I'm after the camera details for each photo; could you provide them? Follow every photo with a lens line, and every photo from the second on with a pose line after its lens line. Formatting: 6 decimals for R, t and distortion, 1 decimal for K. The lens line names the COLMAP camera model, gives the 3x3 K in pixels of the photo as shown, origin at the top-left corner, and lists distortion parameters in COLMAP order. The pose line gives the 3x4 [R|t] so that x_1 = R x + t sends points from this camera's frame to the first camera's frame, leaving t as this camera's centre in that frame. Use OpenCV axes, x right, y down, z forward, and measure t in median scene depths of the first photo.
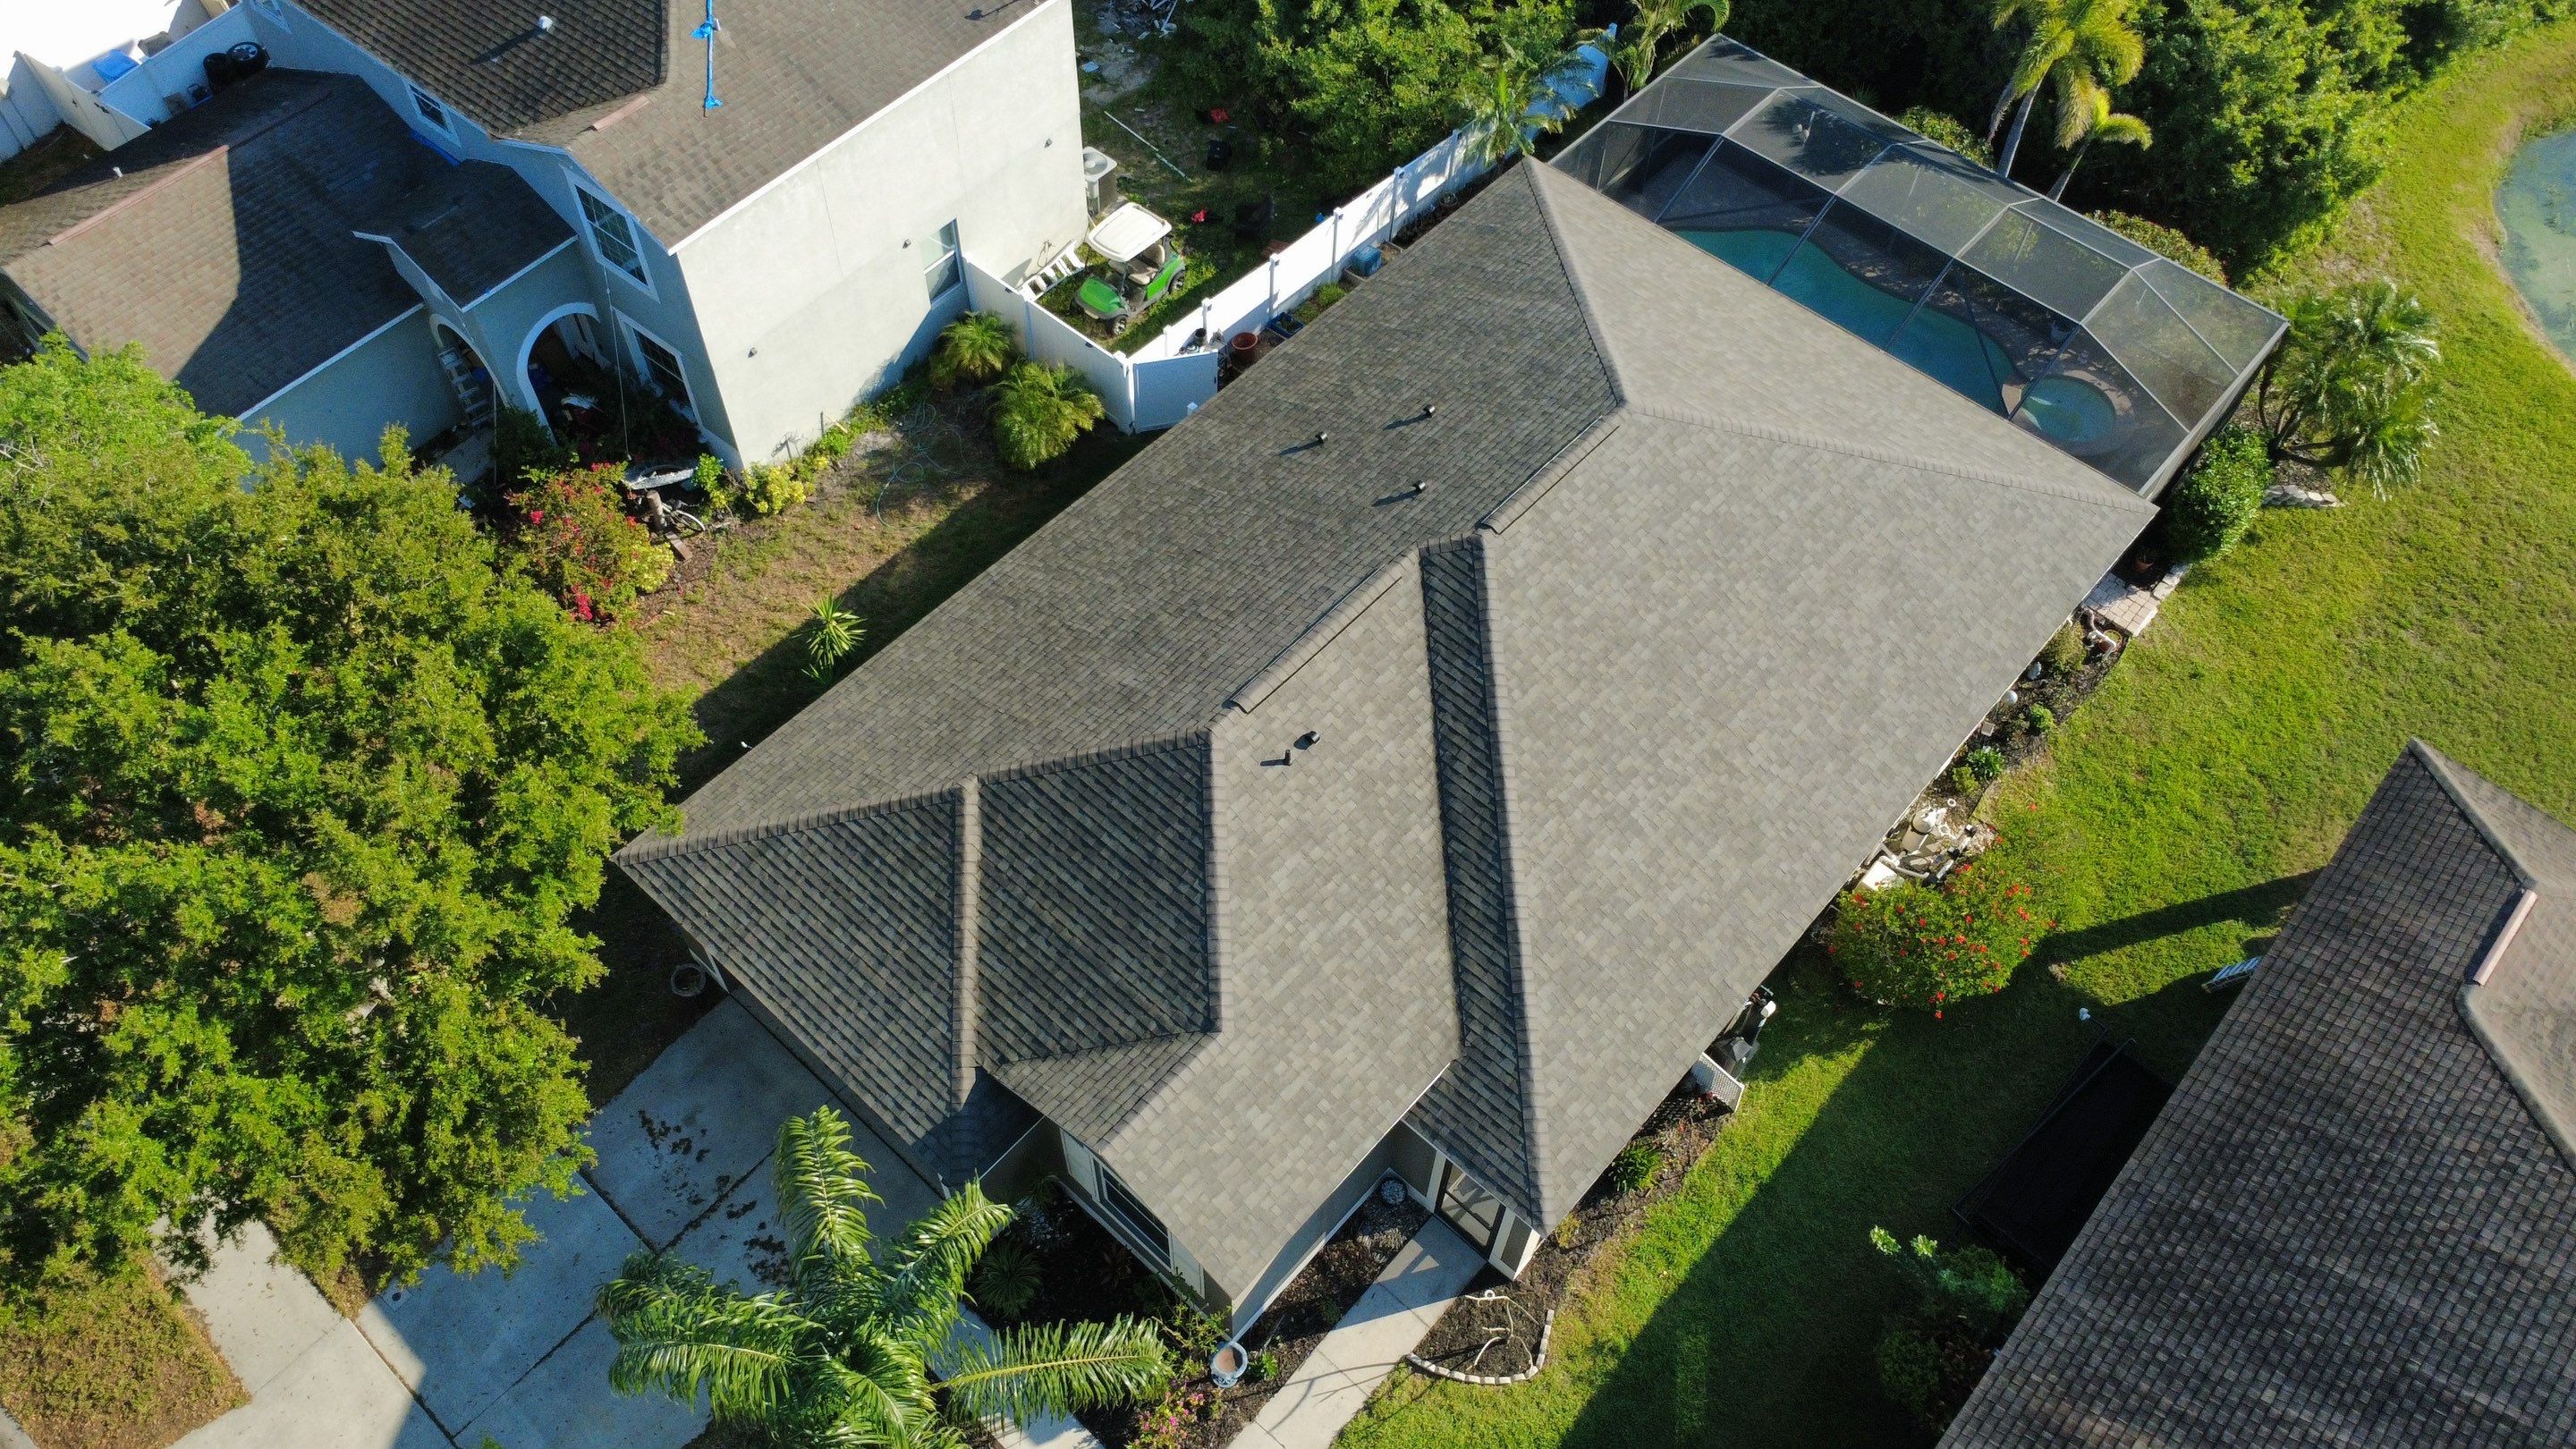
lens RADIAL K [[1875.7, 0, 1286.0], [0, 1875.7, 720.0], [0, 0, 1]] dist [-0.003149, 0.005103]
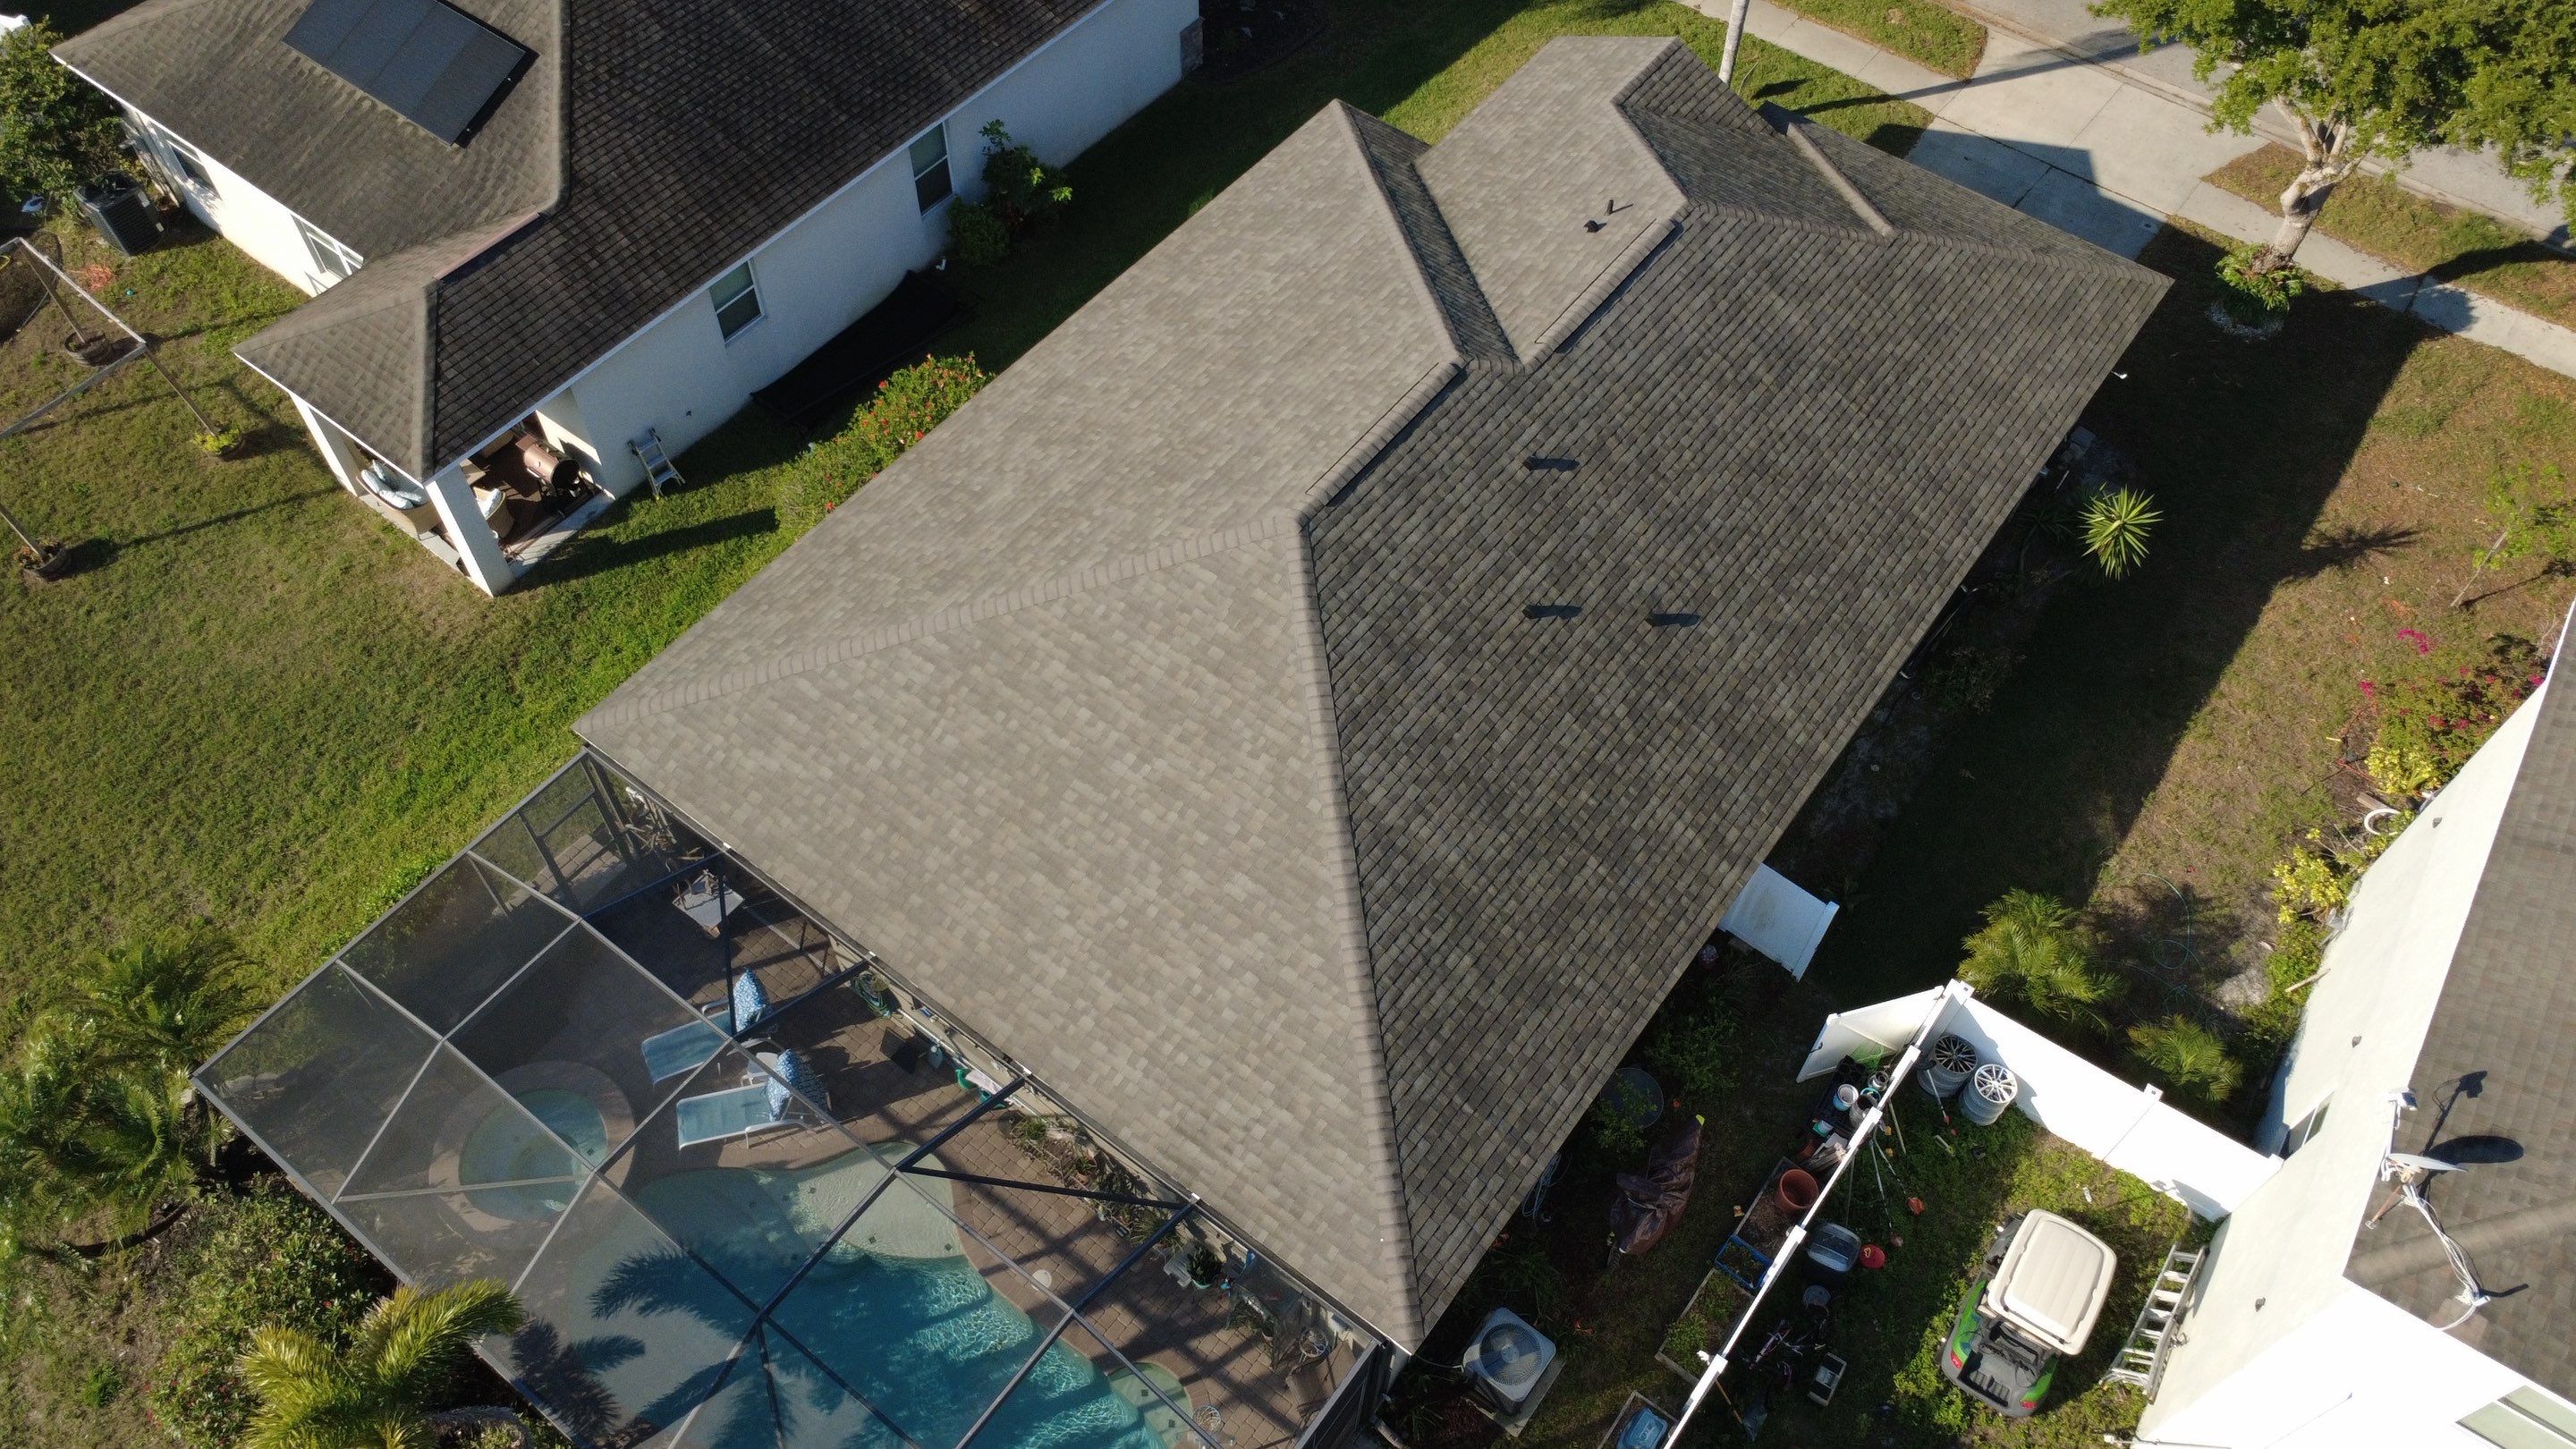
lens RADIAL K [[1875.7, 0, 1283.2], [0, 1875.7, 718.9], [0, 0, 1]] dist [-0.003149, 0.005103]
pose [[-0.995530, 0.044540, -0.083282, 0.275298], [-0.093250, -0.323770, 0.941529, -1.014645], [0.014971, 0.945087, 0.326476, 0.871082]]
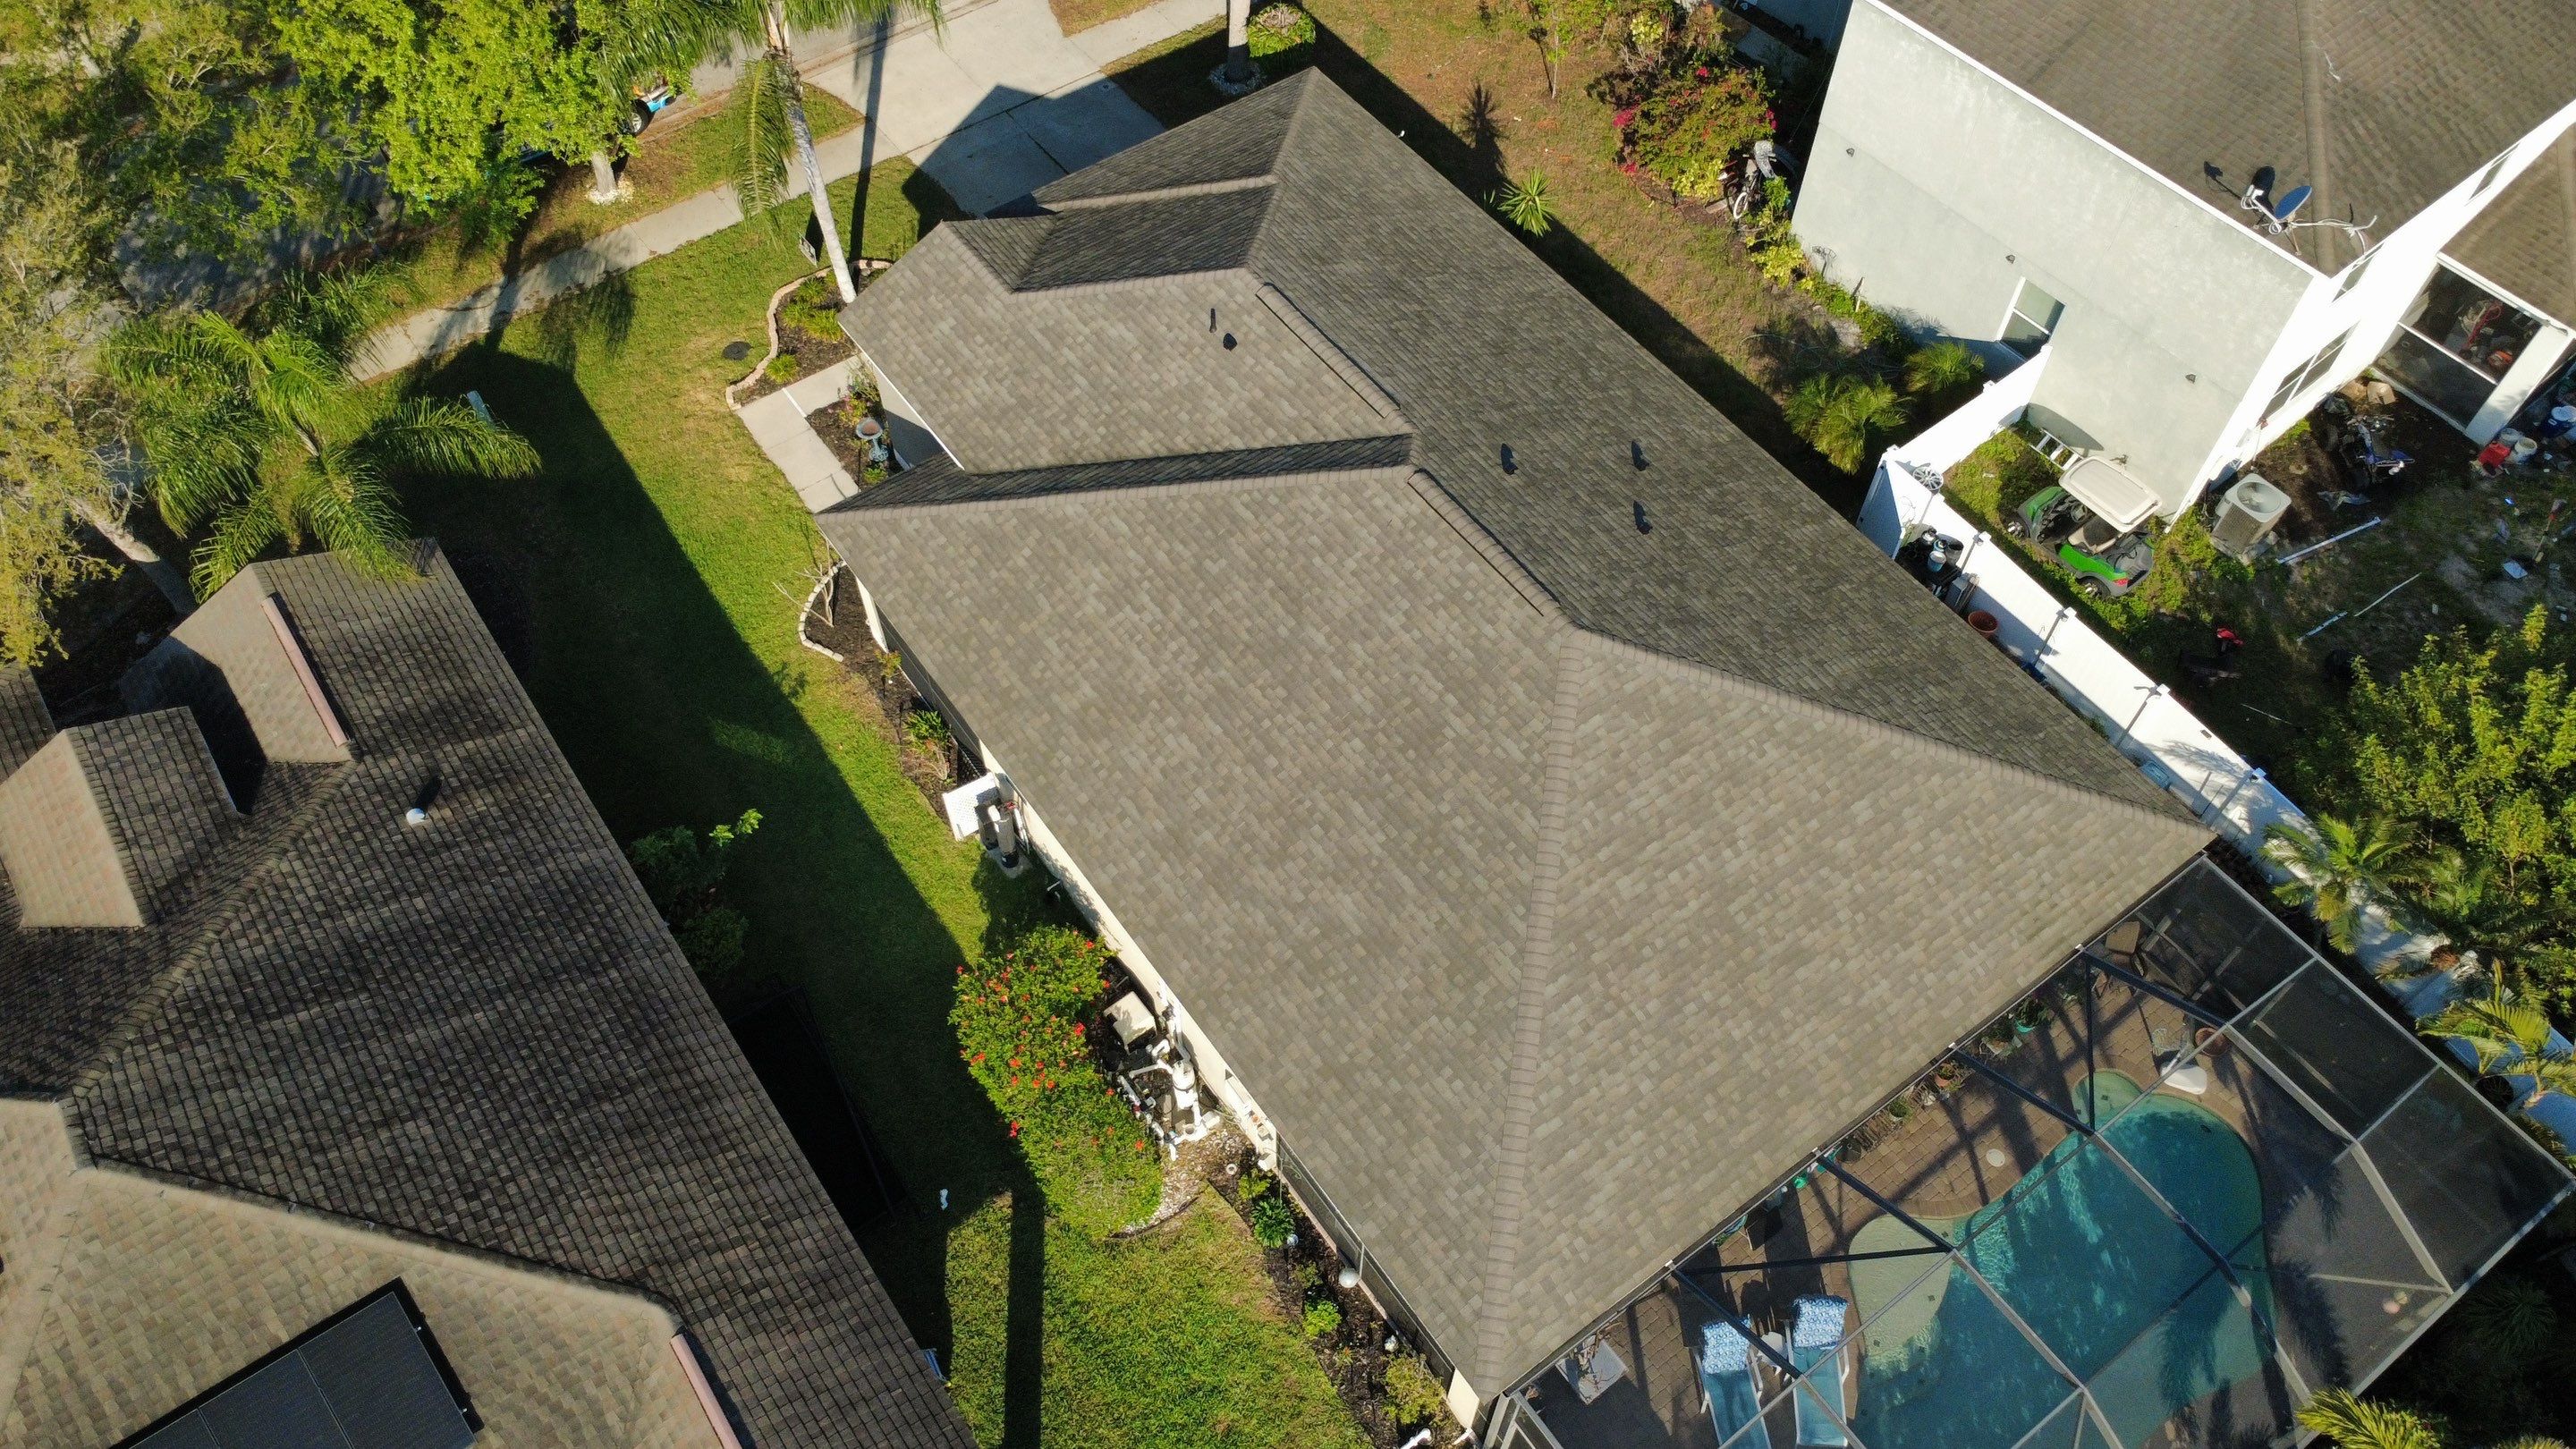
lens RADIAL K [[1875.7, 0, 1281.9], [0, 1875.7, 721.8], [0, 0, 1]] dist [-0.003149, 0.005103]
pose [[-0.213900, 0.789834, -0.574812, 0.796746], [-0.801161, 0.194834, 0.565845, -0.581231], [0.558917, 0.581551, 0.591109, 0.459361]]
